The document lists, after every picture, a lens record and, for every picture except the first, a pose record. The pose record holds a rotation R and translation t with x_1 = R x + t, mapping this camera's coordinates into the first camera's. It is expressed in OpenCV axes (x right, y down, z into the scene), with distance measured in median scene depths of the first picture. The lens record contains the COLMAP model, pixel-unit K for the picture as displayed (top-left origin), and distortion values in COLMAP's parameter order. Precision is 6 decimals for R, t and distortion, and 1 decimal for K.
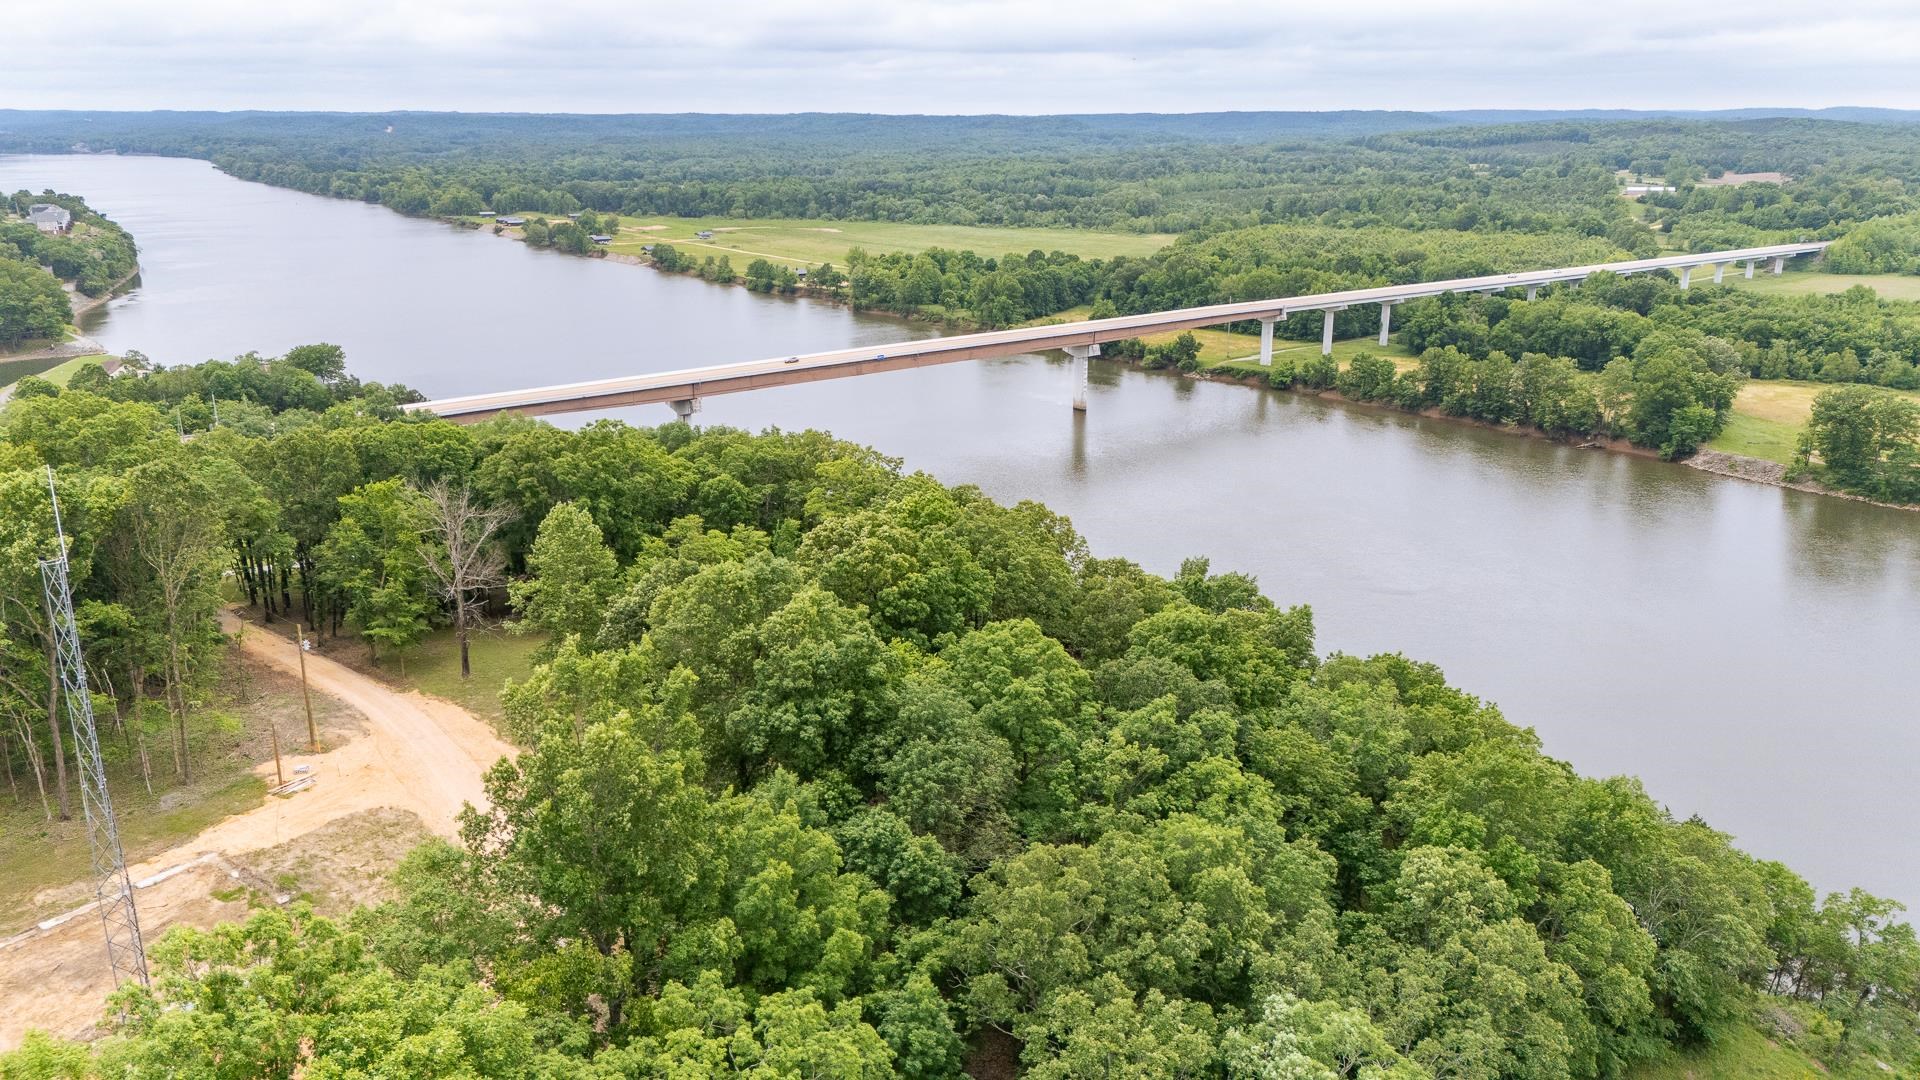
lens RADIAL K [[1401.1, 0, 969.9], [0, 1401.1, 526.3], [0, 0, 1]] dist [0.070401, -0.067998]
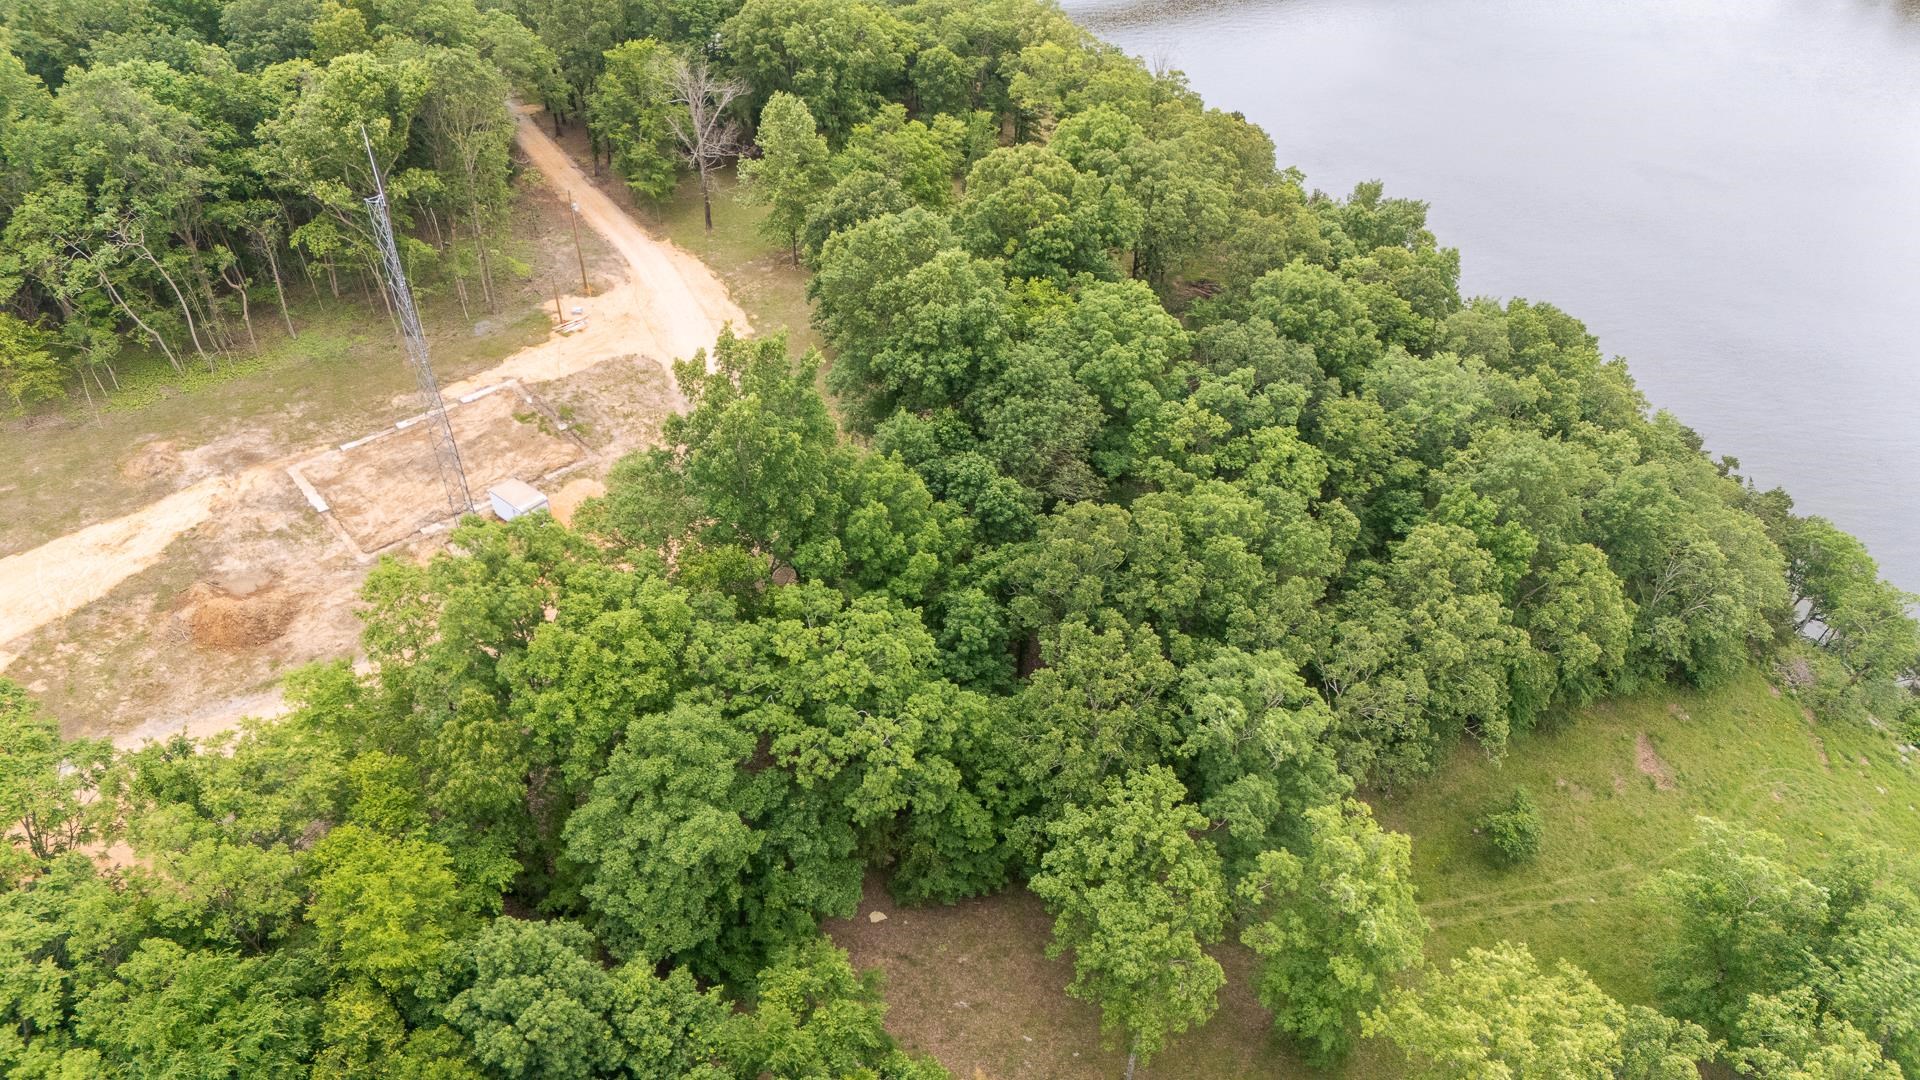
lens RADIAL K [[1401.1, 0, 969.6], [0, 1401.1, 539.7], [0, 0, 1]] dist [0.070401, -0.067998]
pose [[0.975246, 0.136159, -0.174230, 0.078262], [-0.059162, 0.919878, 0.387717, -0.104817], [0.213061, -0.367811, 0.905163, -0.087189]]
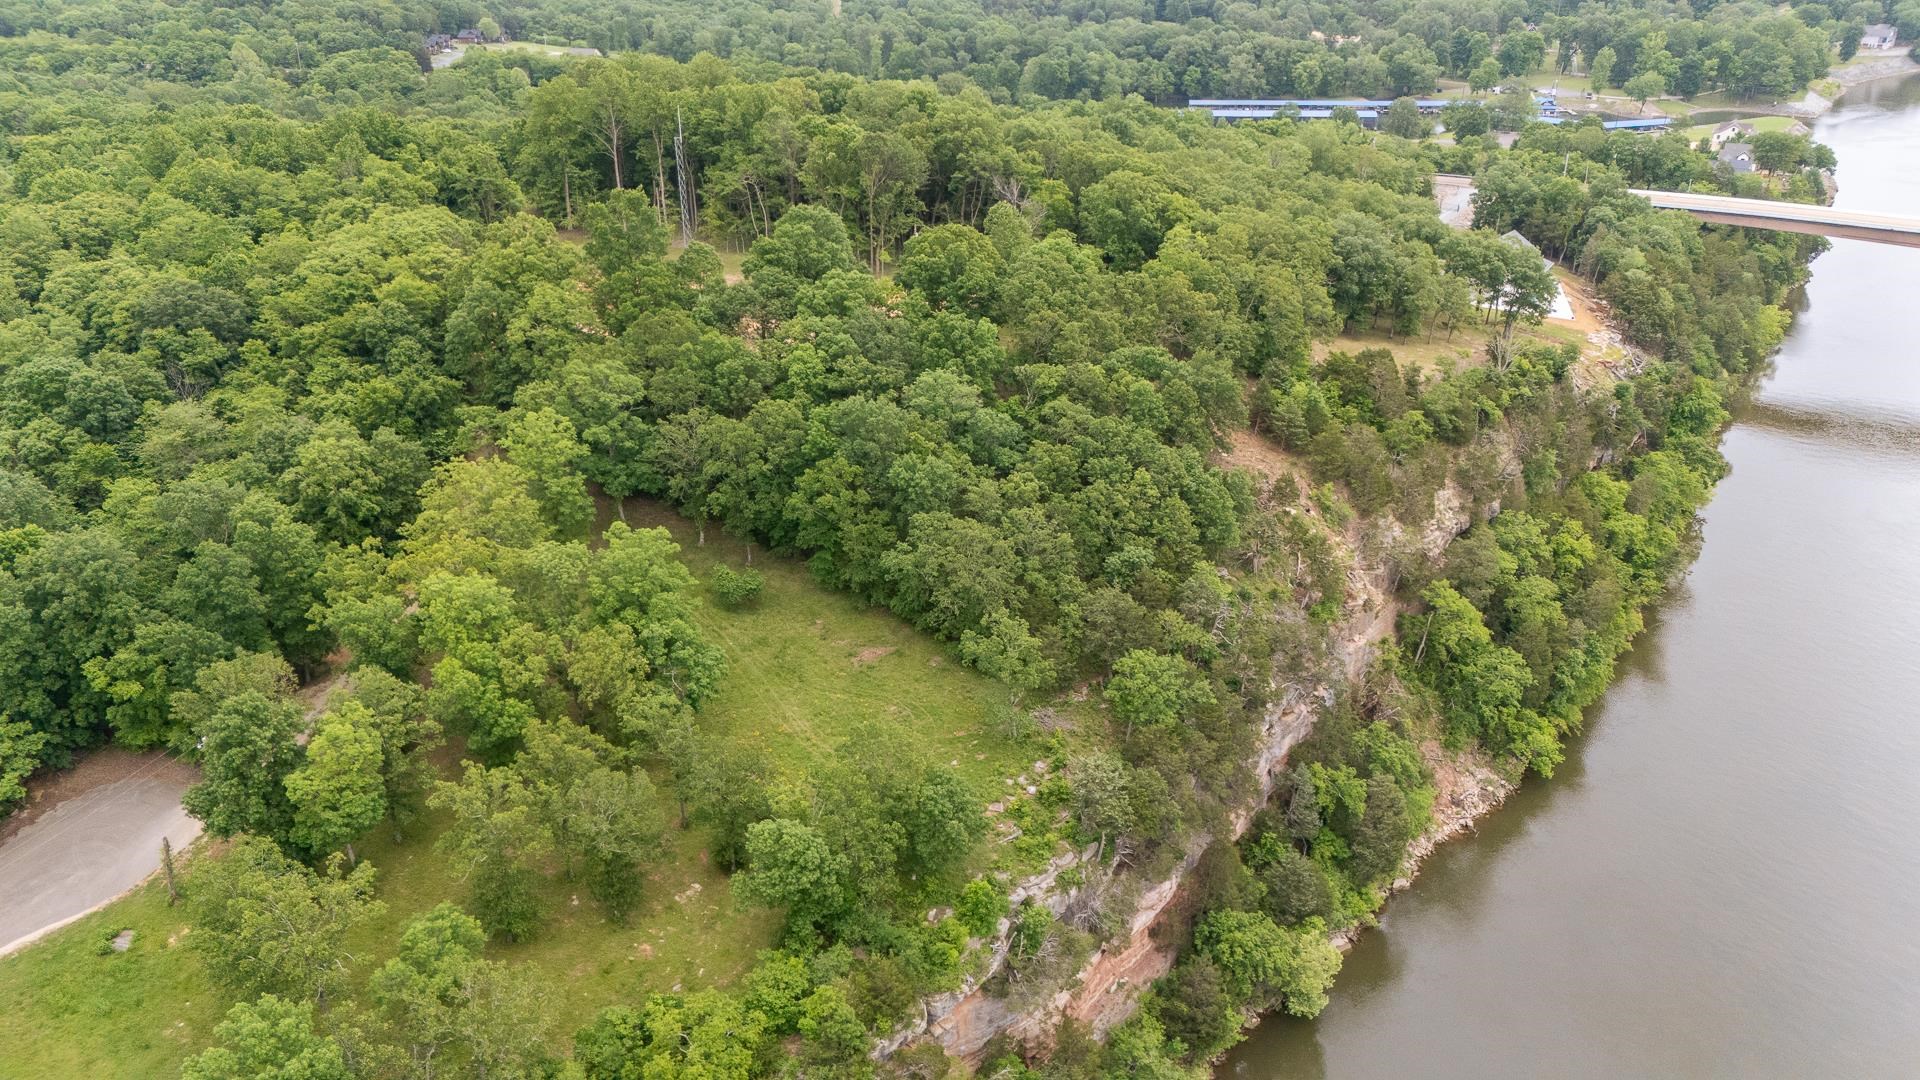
lens RADIAL K [[1401.1, 0, 967.3], [0, 1401.1, 538.1], [0, 0, 1]] dist [0.070401, -0.067998]
pose [[0.278219, 0.420620, -0.863523, 1.170377], [-0.263334, 0.897974, 0.352558, -0.203159], [0.923715, 0.129307, 0.360597, 0.270852]]
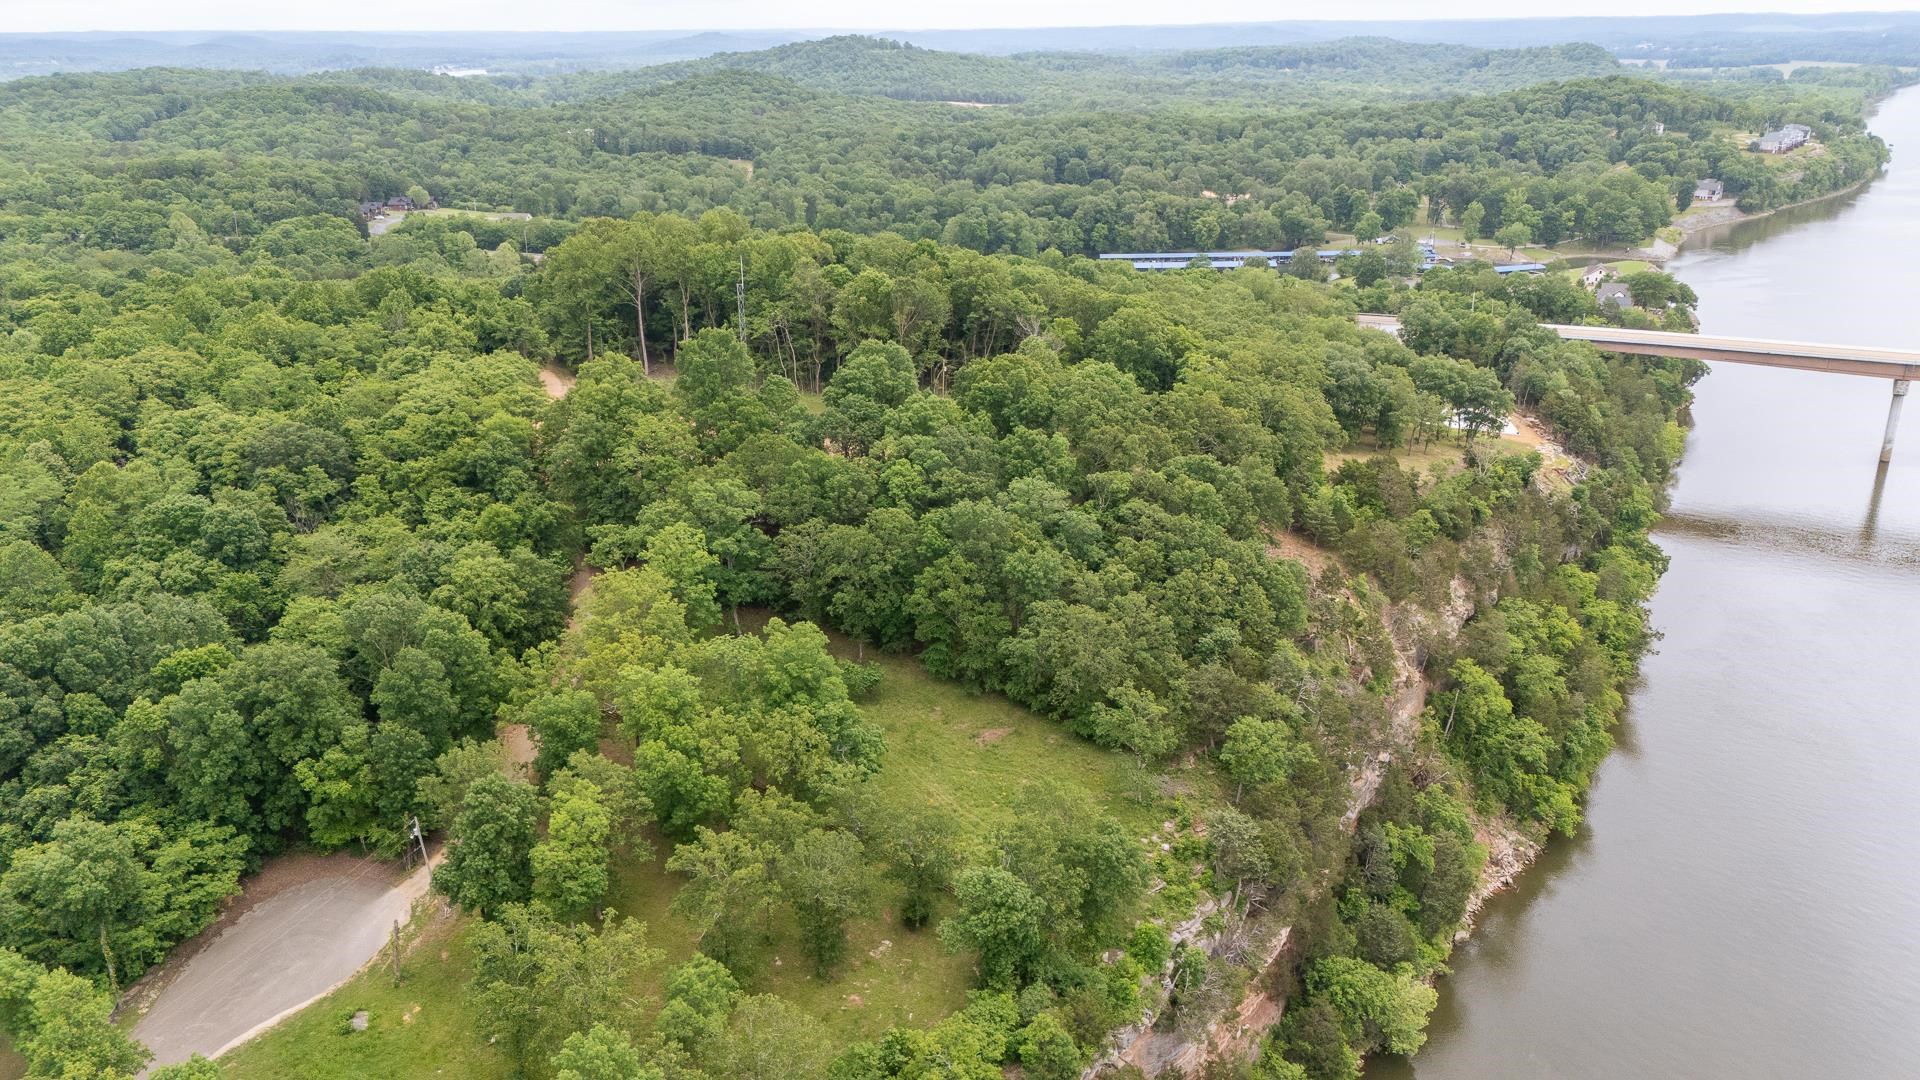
lens RADIAL K [[1401.1, 0, 967.6], [0, 1401.1, 541.5], [0, 0, 1]] dist [0.070401, -0.067998]
pose [[0.363036, 0.318510, -0.875646, 1.222957], [-0.253740, 0.938039, 0.236006, -0.150155], [0.896561, 0.136507, 0.421361, 0.076664]]
